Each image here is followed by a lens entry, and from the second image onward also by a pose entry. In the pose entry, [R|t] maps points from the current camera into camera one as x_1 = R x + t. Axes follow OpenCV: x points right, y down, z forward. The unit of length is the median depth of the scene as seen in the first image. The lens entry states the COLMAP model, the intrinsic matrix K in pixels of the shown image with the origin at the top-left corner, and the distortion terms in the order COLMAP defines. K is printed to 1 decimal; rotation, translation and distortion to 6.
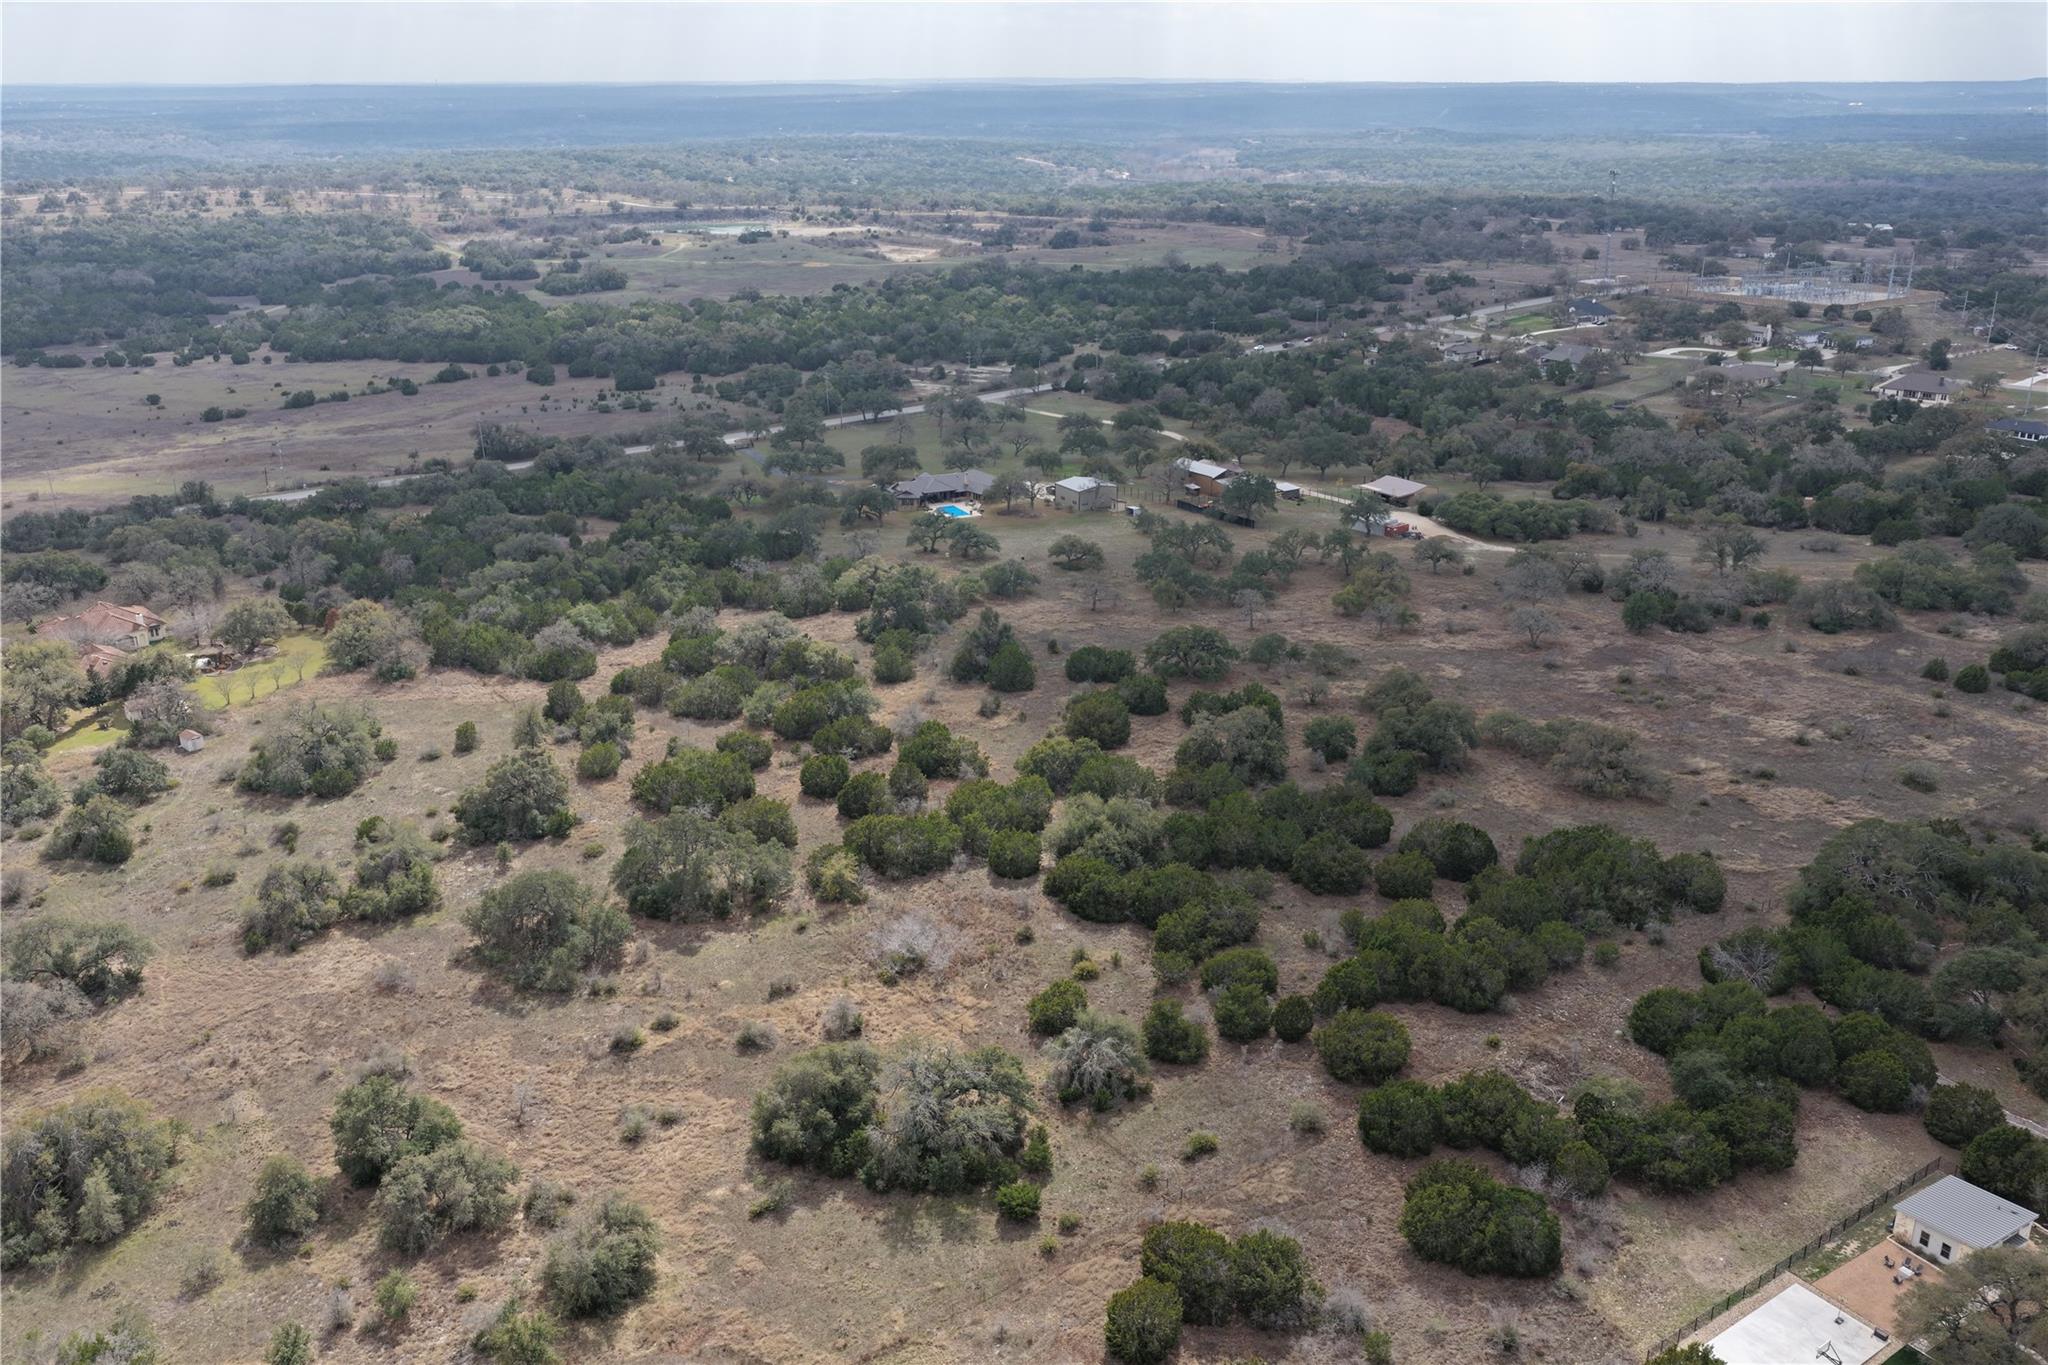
lens RADIAL K [[1704.2, 0, 1028.0], [0, 1704.2, 698.0], [0, 0, 1]] dist [-0.015255, 0.034217]
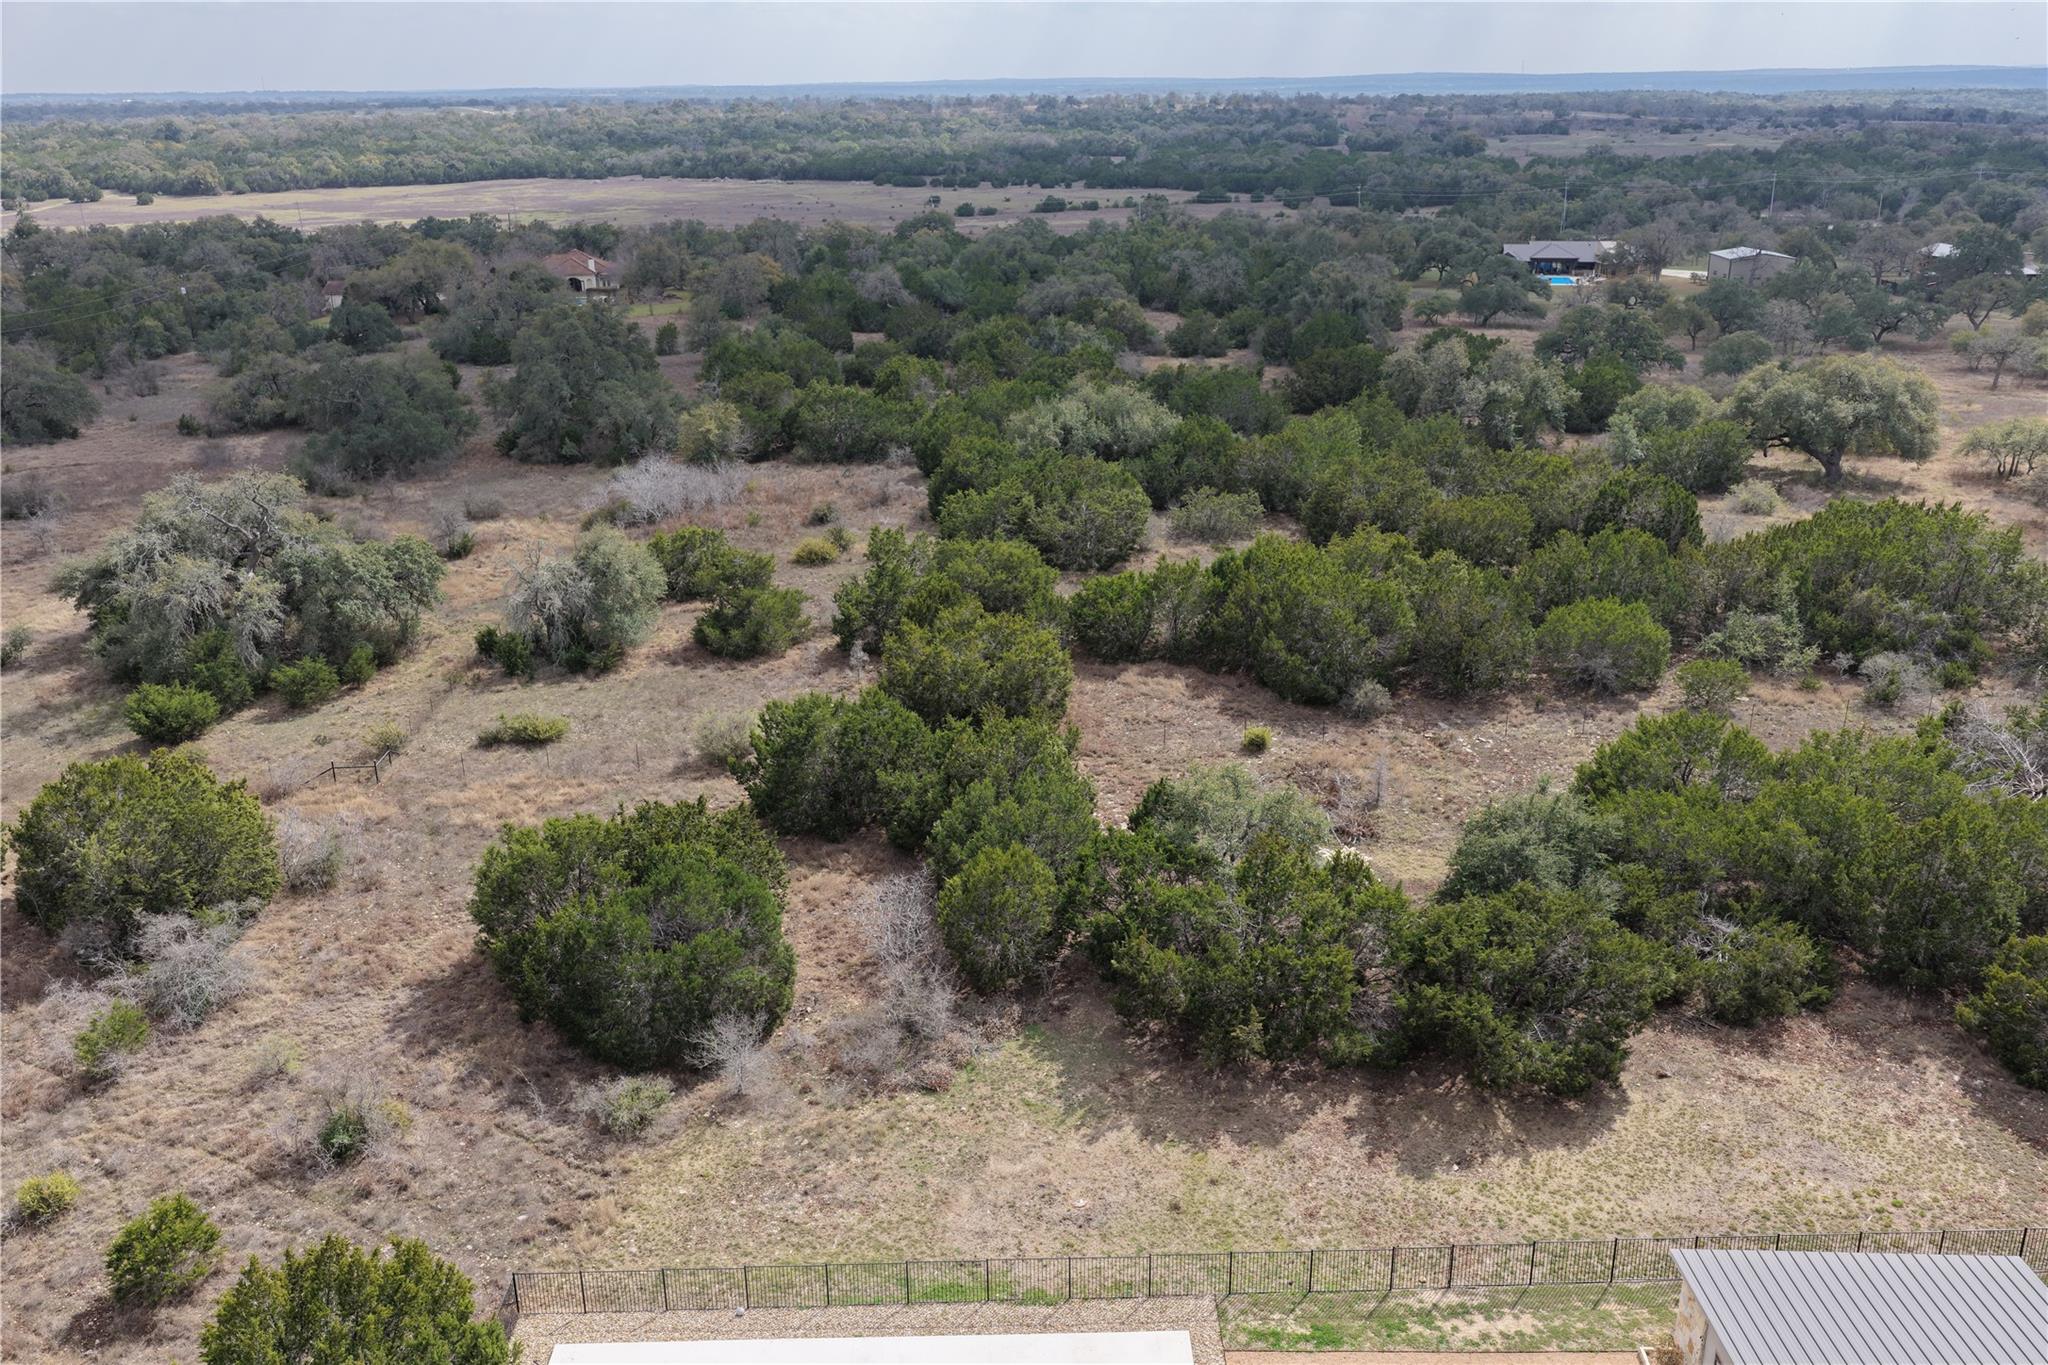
lens RADIAL K [[1706.9, 0, 1033.7], [0, 1706.9, 681.9], [0, 0, 1]] dist [-0.015890, 0.038812]
pose [[0.827814, 0.184167, -0.529911, 0.132406], [-0.189022, 0.980912, 0.045623, 0.050461], [0.528199, 0.062398, 0.846825, 0.165375]]
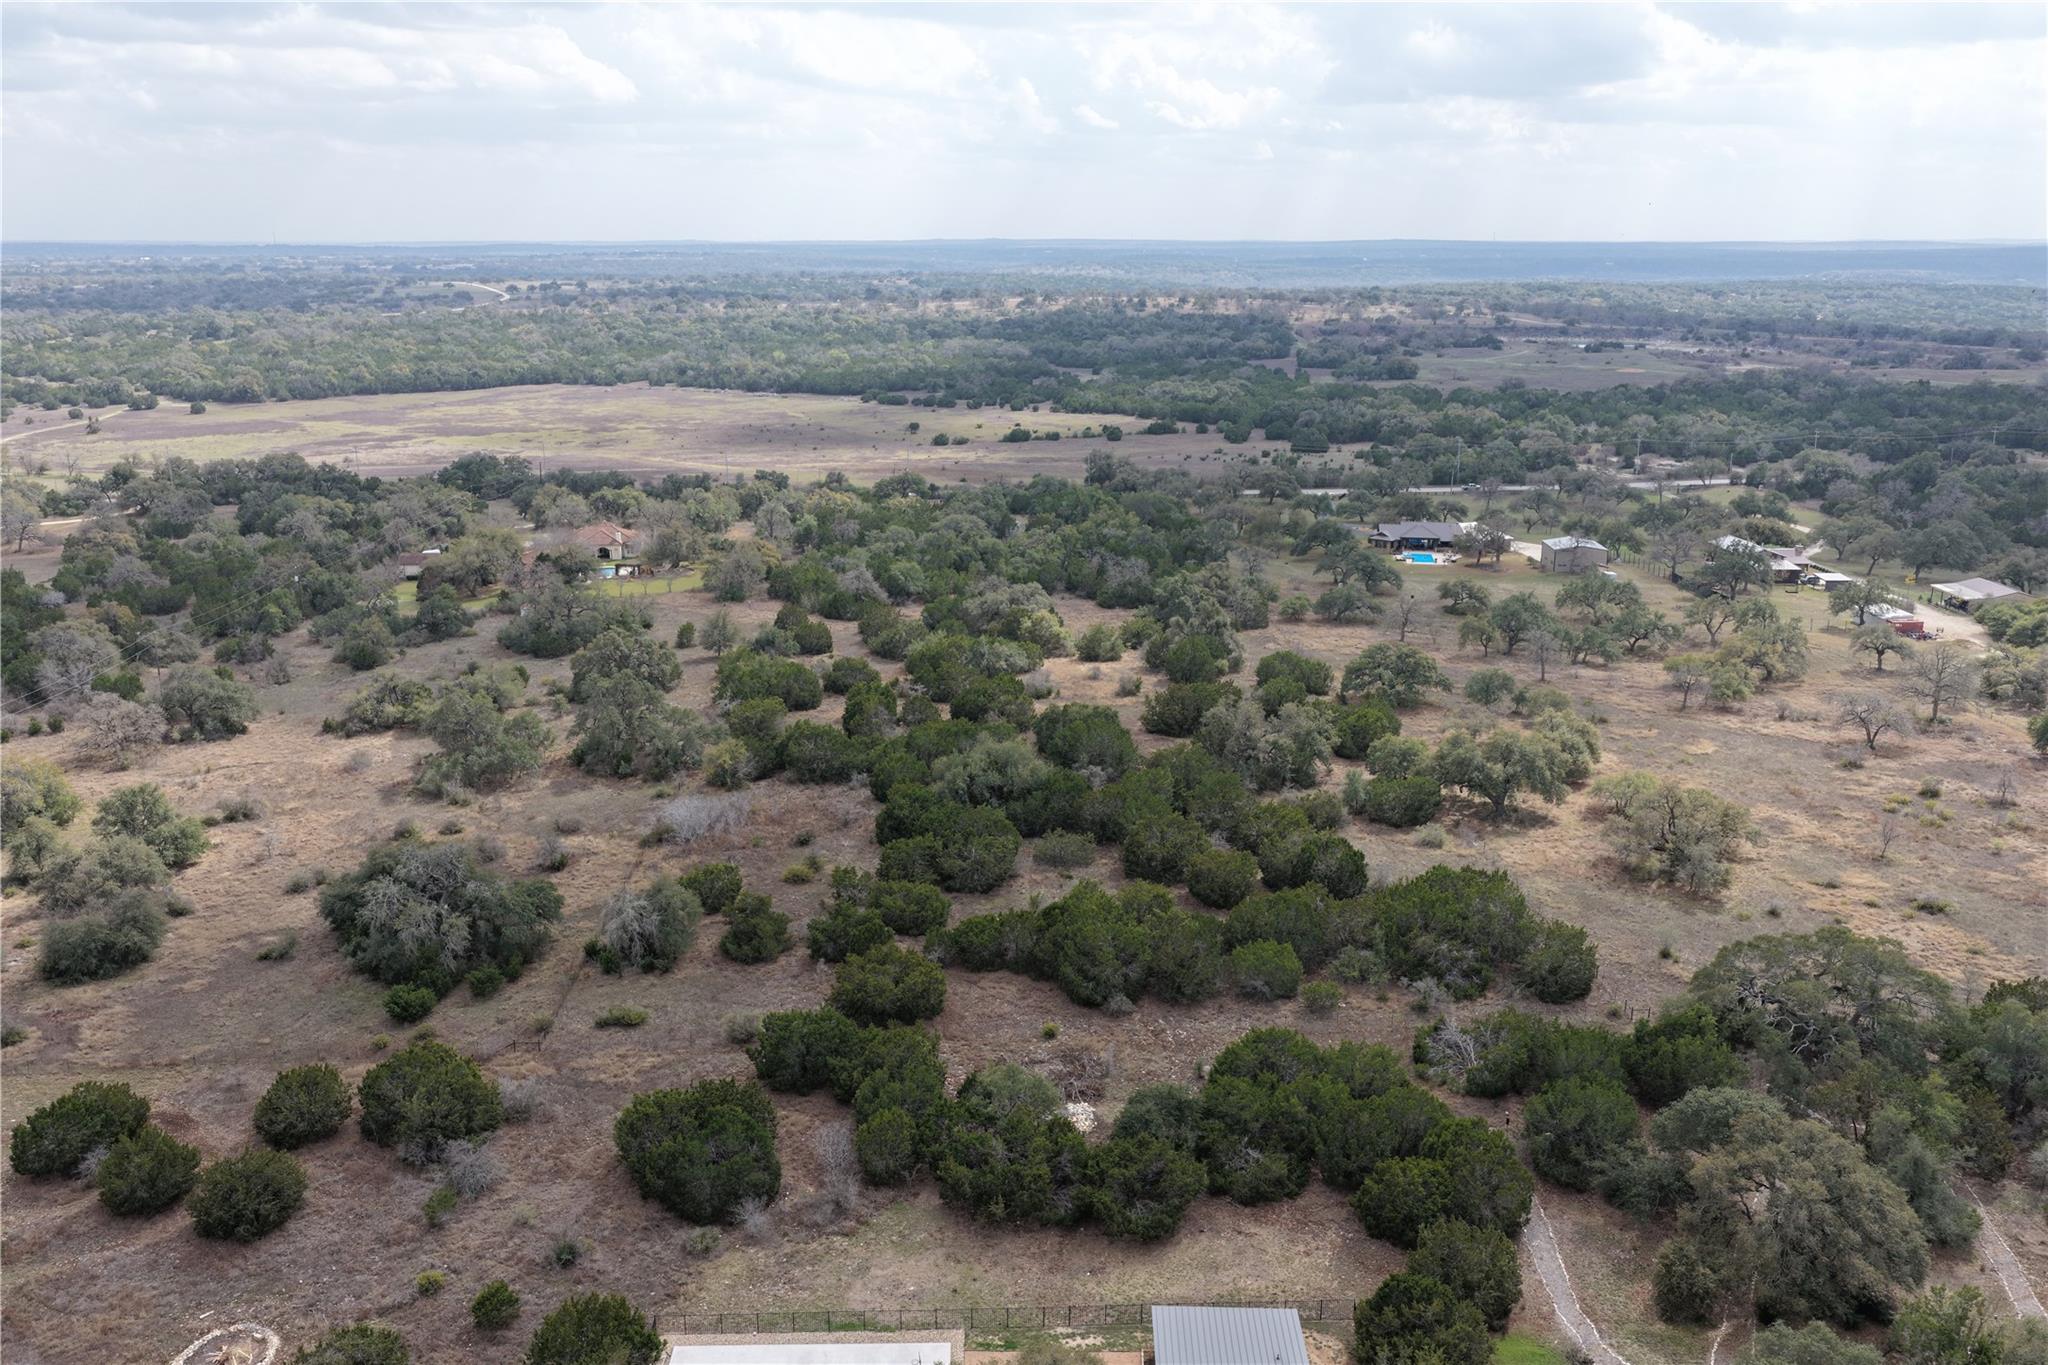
lens RADIAL K [[1704.2, 0, 1028.0], [0, 1704.2, 698.0], [0, 0, 1]] dist [-0.015255, 0.034217]
pose [[0.828999, 0.152156, -0.538154, 0.190520], [-0.198291, 0.979730, -0.028452, 0.021248], [0.522916, 0.130298, 0.842366, 0.087900]]
